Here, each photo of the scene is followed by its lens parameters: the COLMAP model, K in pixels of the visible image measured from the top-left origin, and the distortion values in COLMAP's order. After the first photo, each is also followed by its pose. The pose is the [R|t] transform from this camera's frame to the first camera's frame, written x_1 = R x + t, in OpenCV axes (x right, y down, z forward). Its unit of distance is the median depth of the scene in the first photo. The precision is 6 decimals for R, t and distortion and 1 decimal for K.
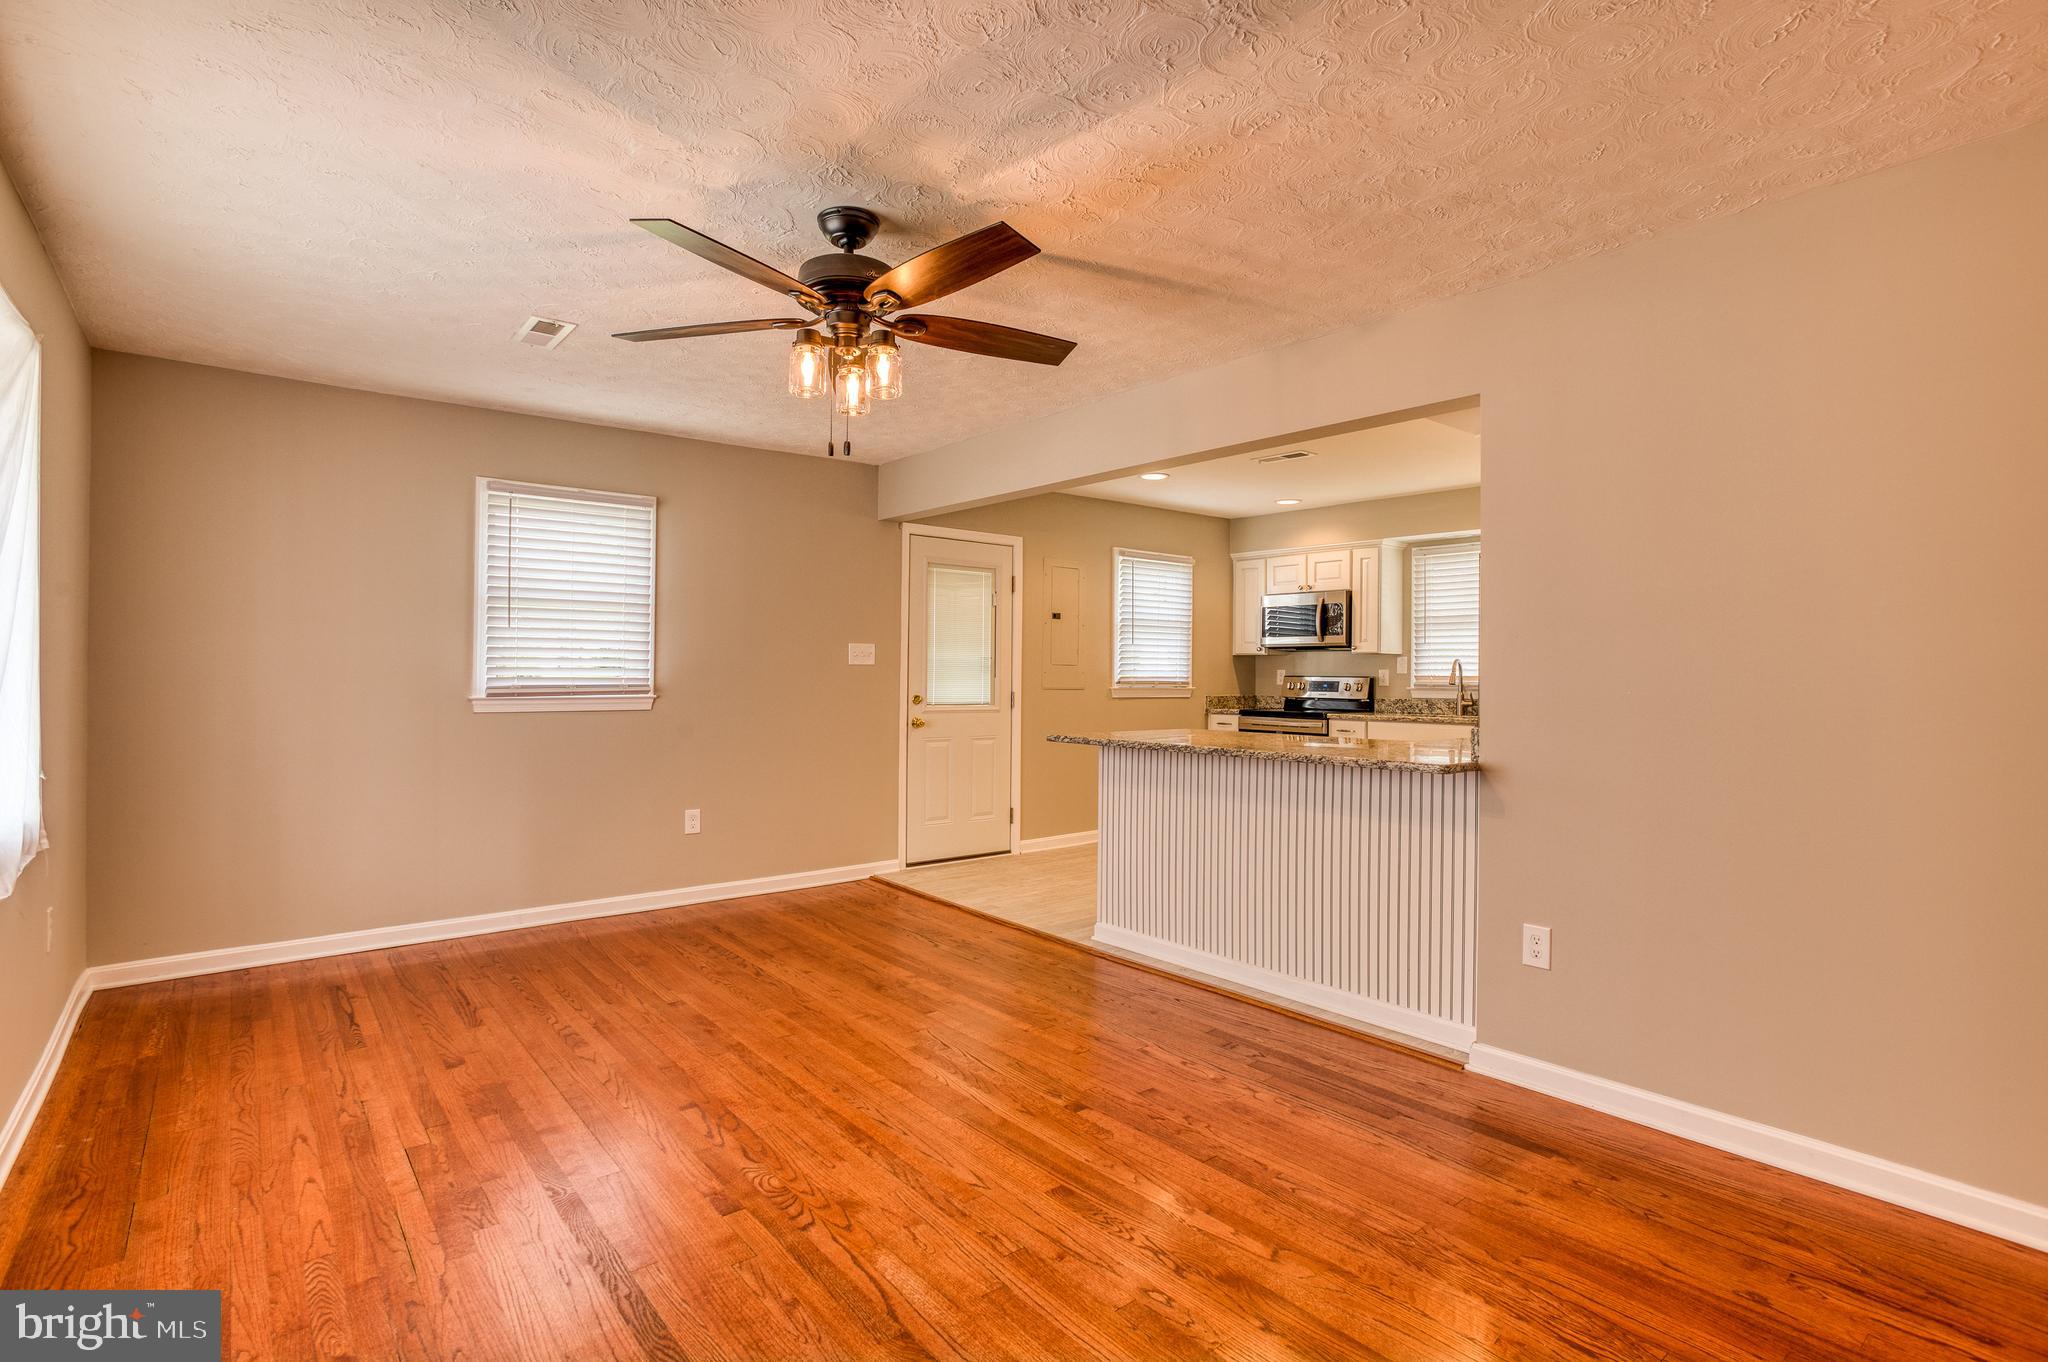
lens RADIAL K [[986.9, 0, 1021.3], [0, 986.9, 675.5], [0, 0, 1]] dist [-0.046245, 0.017355]
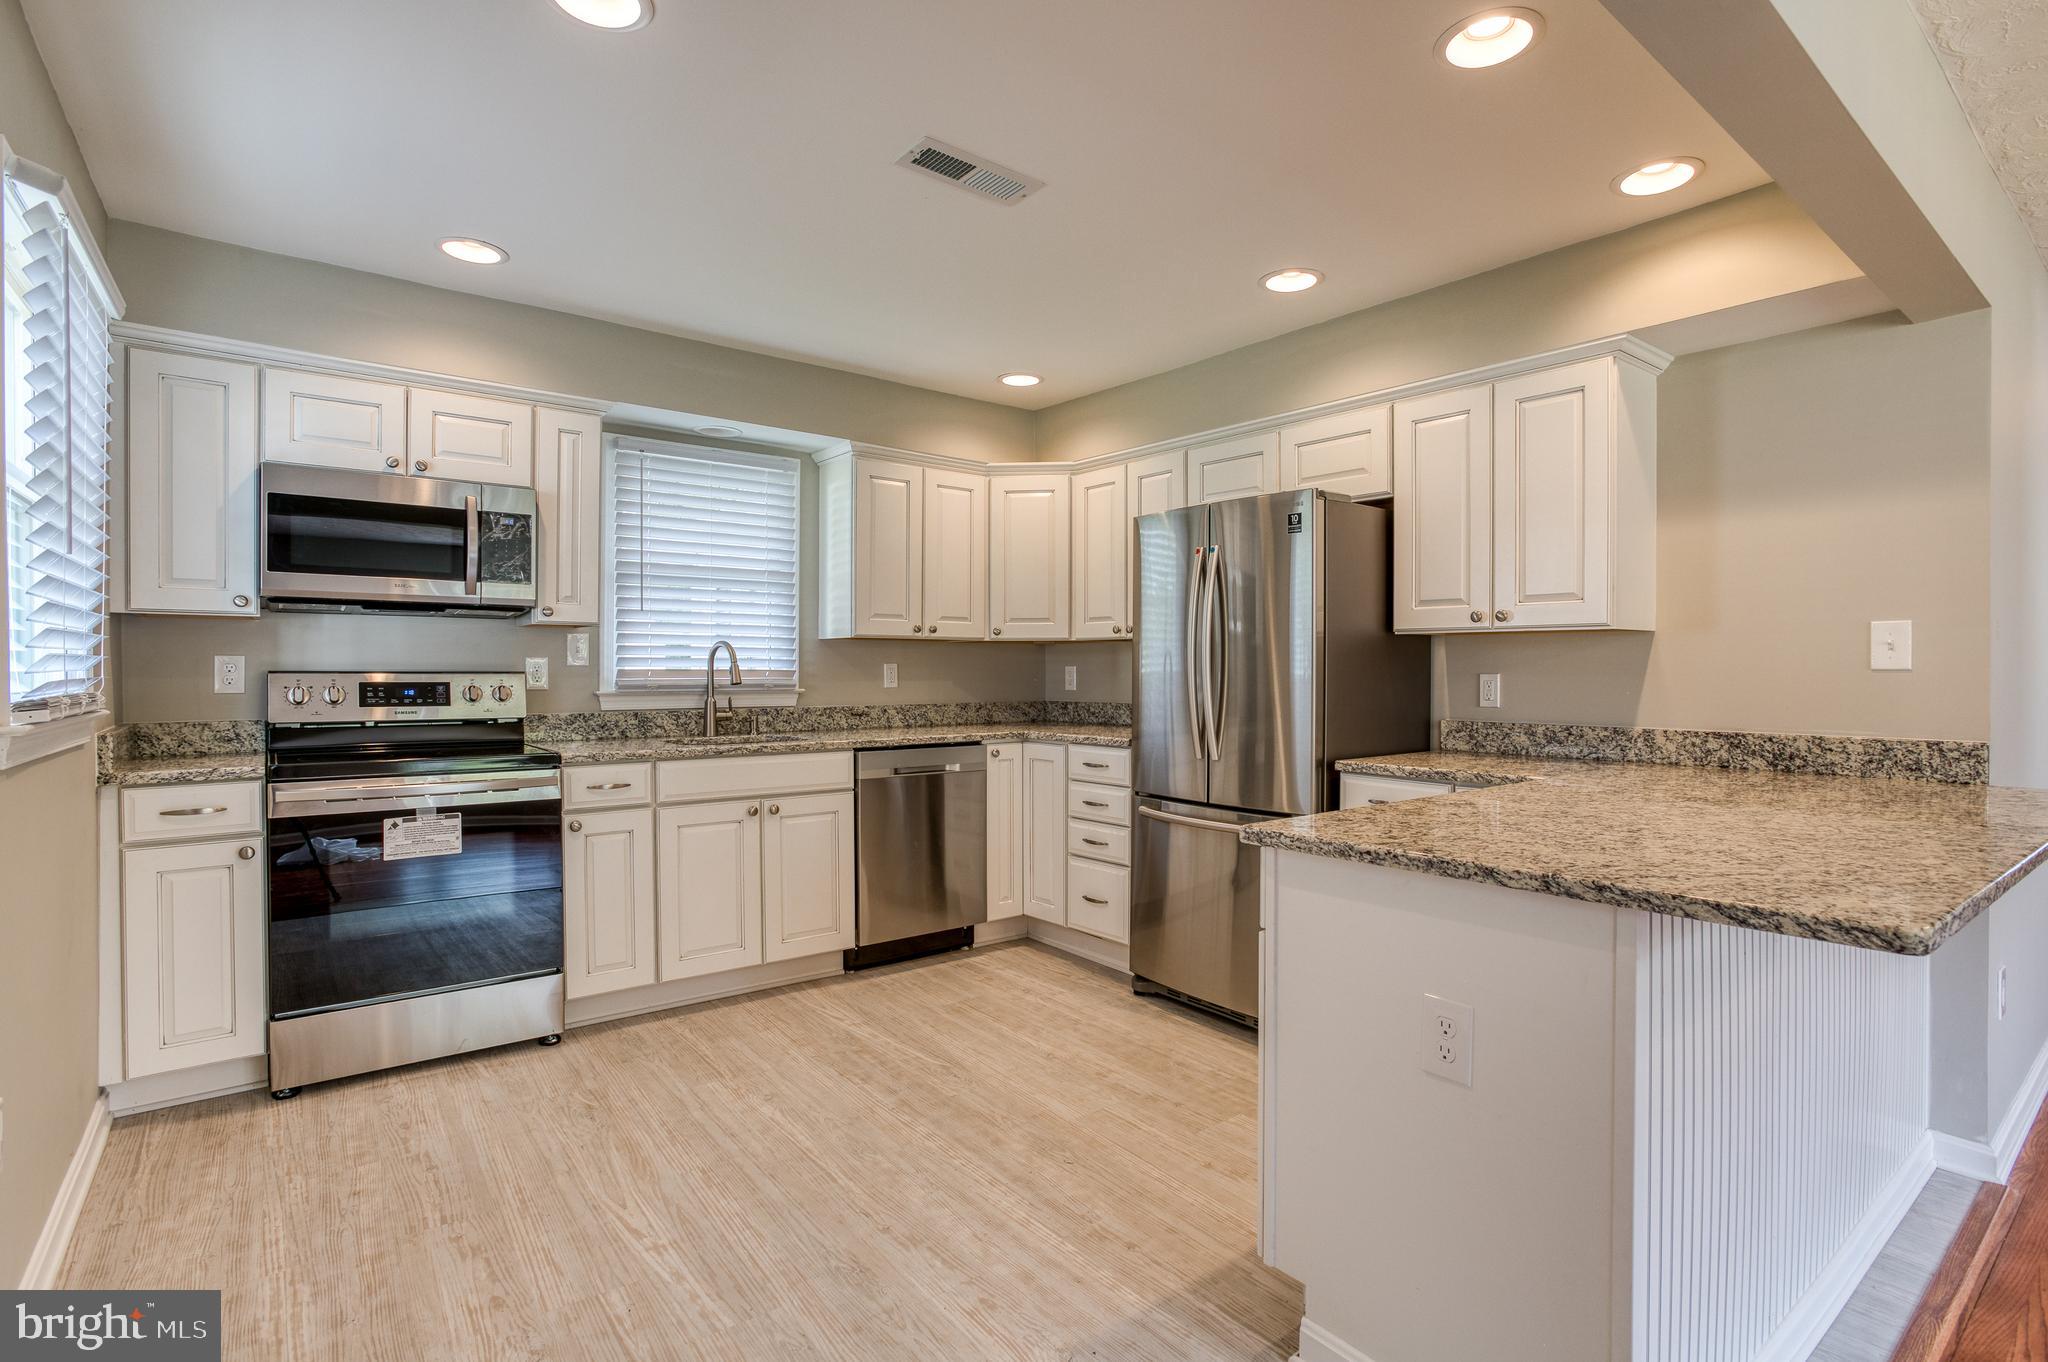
lens RADIAL K [[986.9, 0, 1021.4], [0, 986.9, 678.4], [0, 0, 1]] dist [-0.046245, 0.017355]
pose [[0.023202, -0.017688, 0.999574, -0.272065], [0.000525, 0.999844, 0.017681, -0.008892], [-0.999731, 0.000114, 0.023208, 1.560626]]
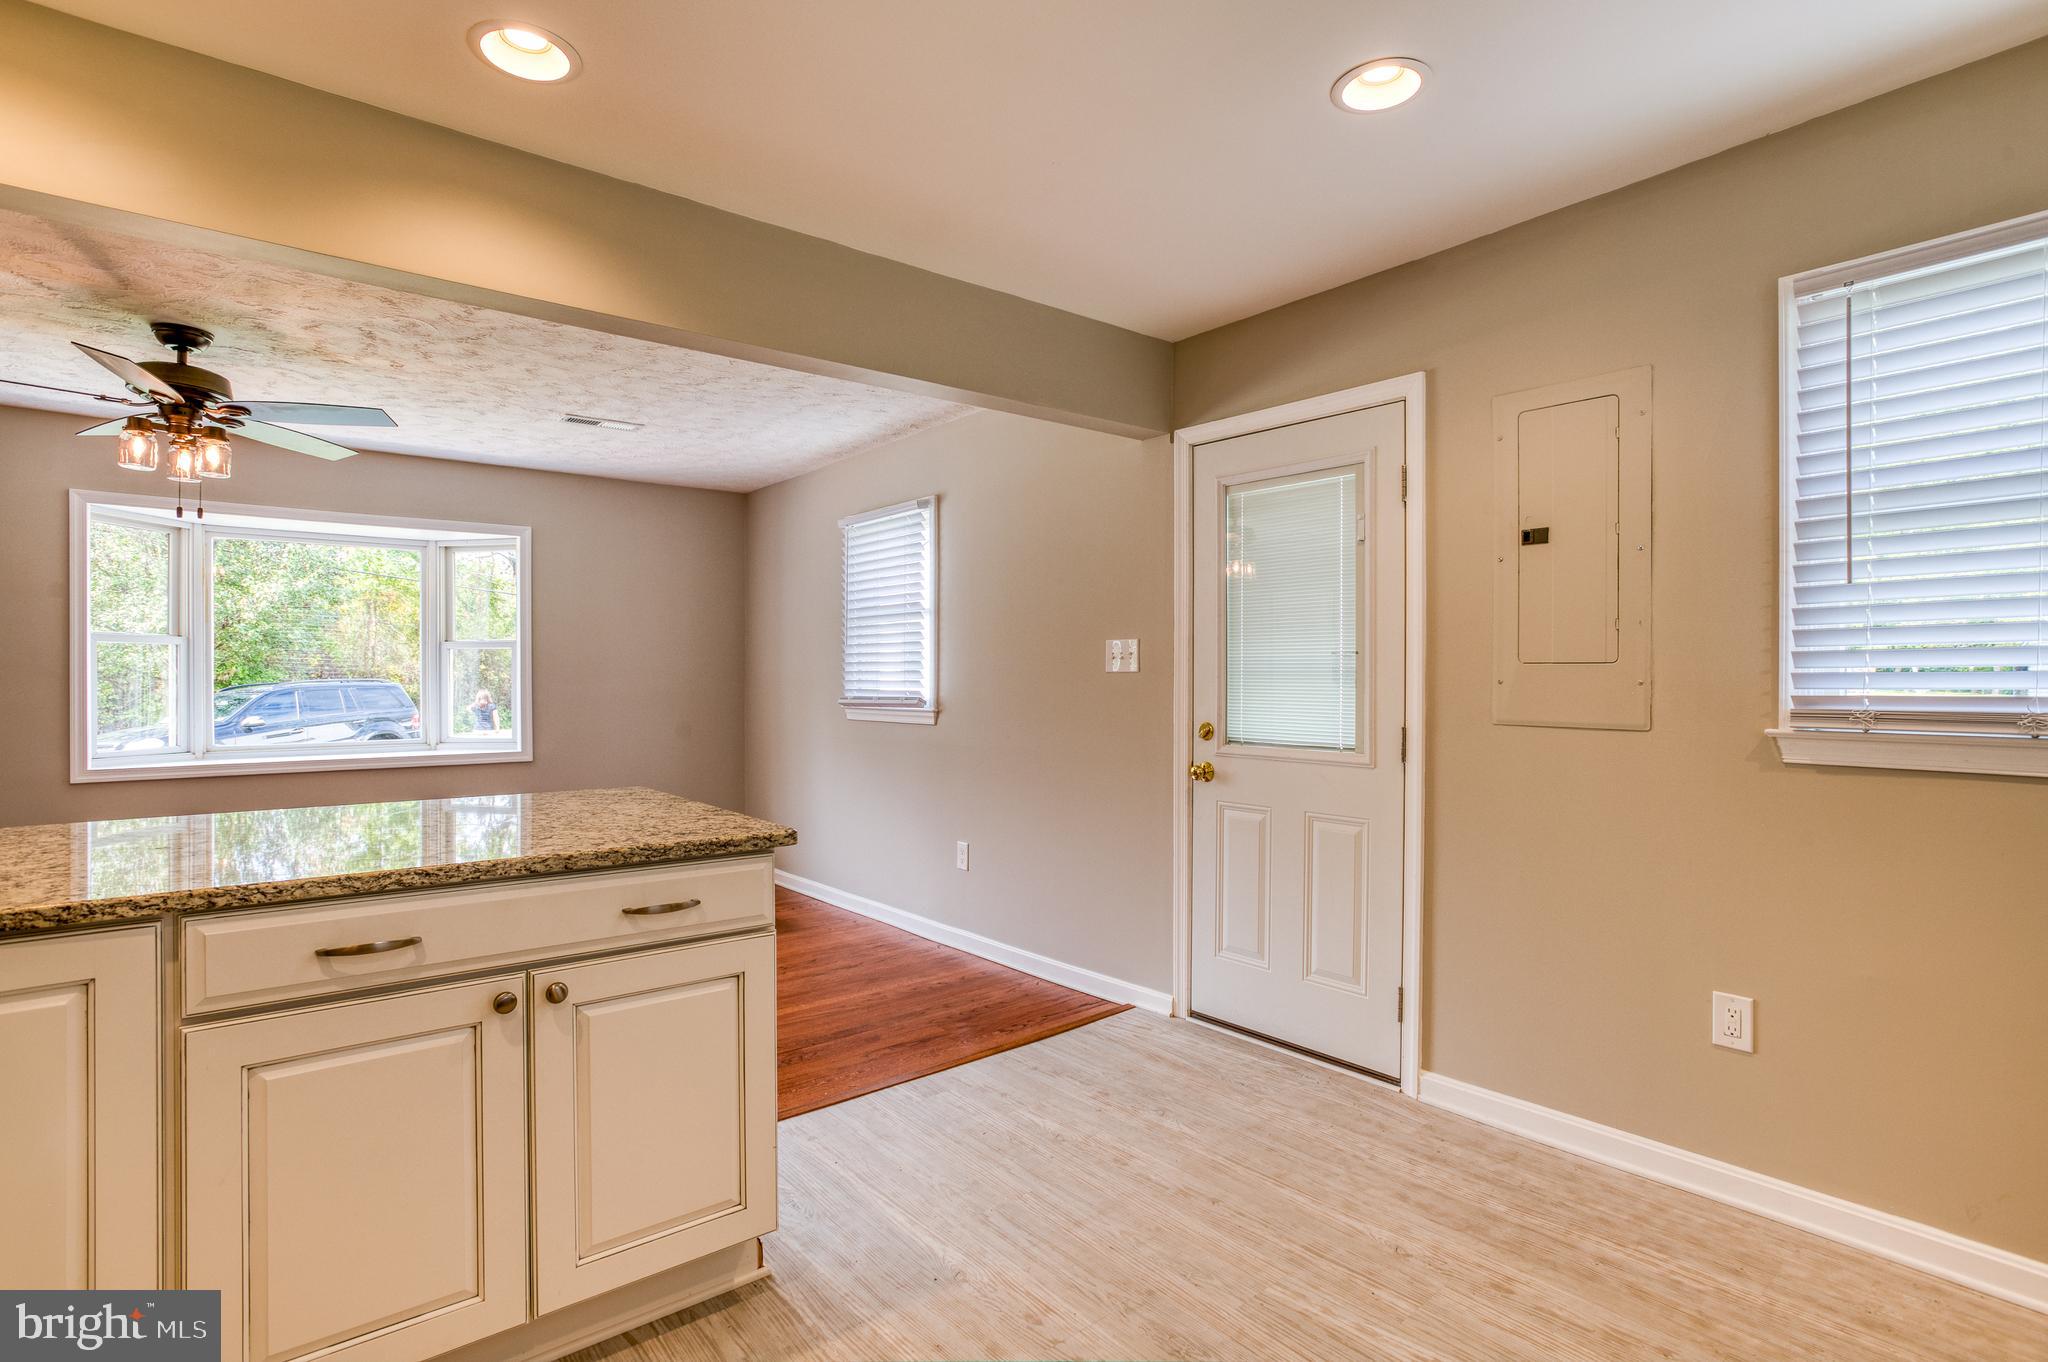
lens RADIAL K [[986.9, 0, 1022.1], [0, 986.9, 676.7], [0, 0, 1]] dist [-0.046245, 0.017355]
pose [[0.006827, -0.007898, -0.999946, 0.821854], [0.000589, 0.999969, -0.007894, -0.004299], [0.999977, -0.000535, 0.006831, 1.582342]]
